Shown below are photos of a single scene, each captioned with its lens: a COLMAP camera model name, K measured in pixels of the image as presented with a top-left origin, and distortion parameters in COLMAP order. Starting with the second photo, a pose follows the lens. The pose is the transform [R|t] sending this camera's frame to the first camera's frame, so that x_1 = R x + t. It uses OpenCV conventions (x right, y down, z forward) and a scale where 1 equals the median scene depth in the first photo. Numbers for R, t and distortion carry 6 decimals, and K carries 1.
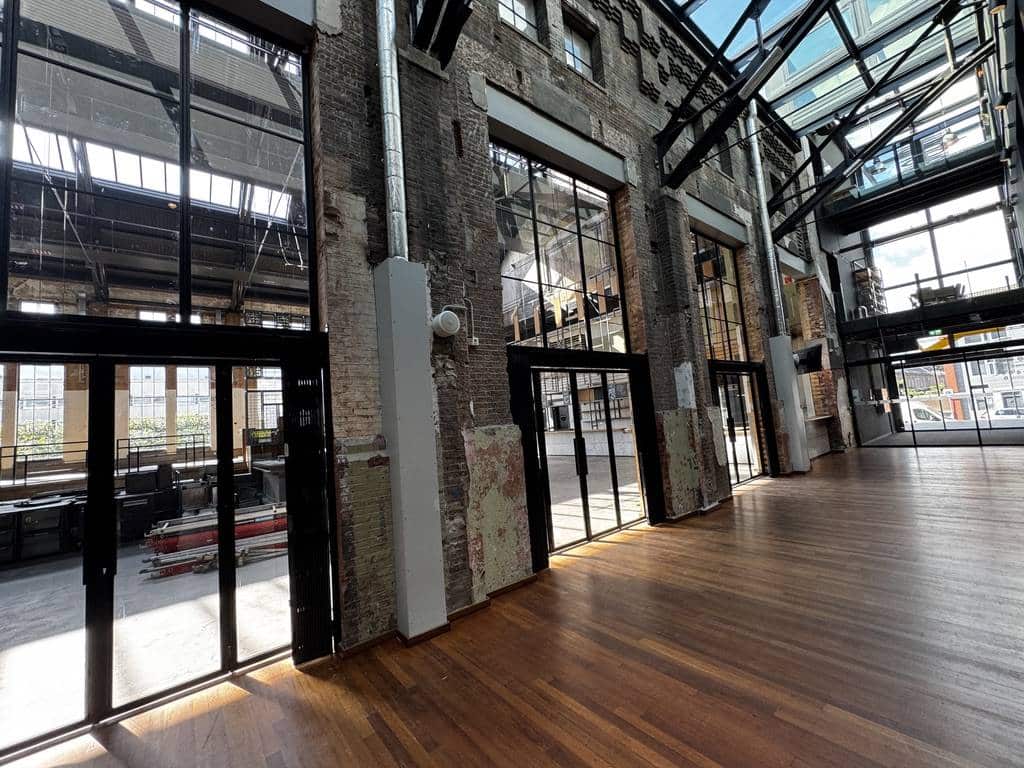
lens RADIAL K [[408.0, 0, 509.6], [0, 408.0, 385.3], [0, 0, 1]] dist [-0.003068, 0.000252]
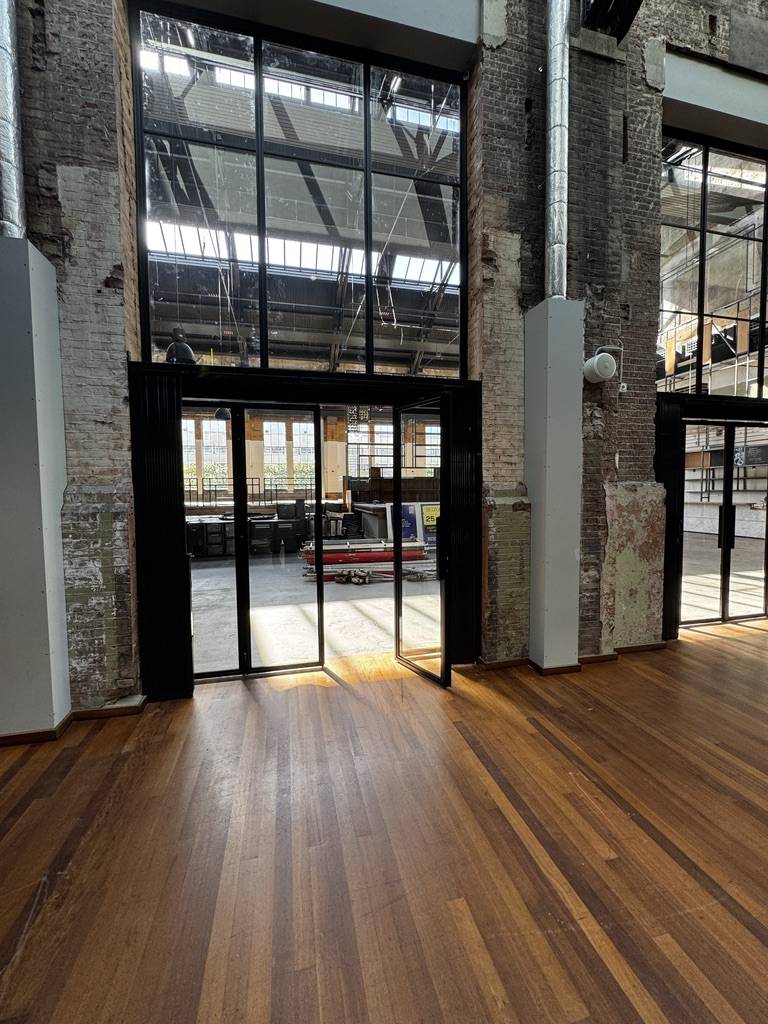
lens RADIAL K [[408.0, 0, 382.8], [0, 408.0, 512.4], [0, 0, 1]] dist [-0.003068, 0.000252]
pose [[0.905515, 0.094884, -0.413568, -0.185145], [-0.025746, 0.985167, 0.169654, 0.028086], [0.423532, -0.142976, 0.894527, -0.083600]]
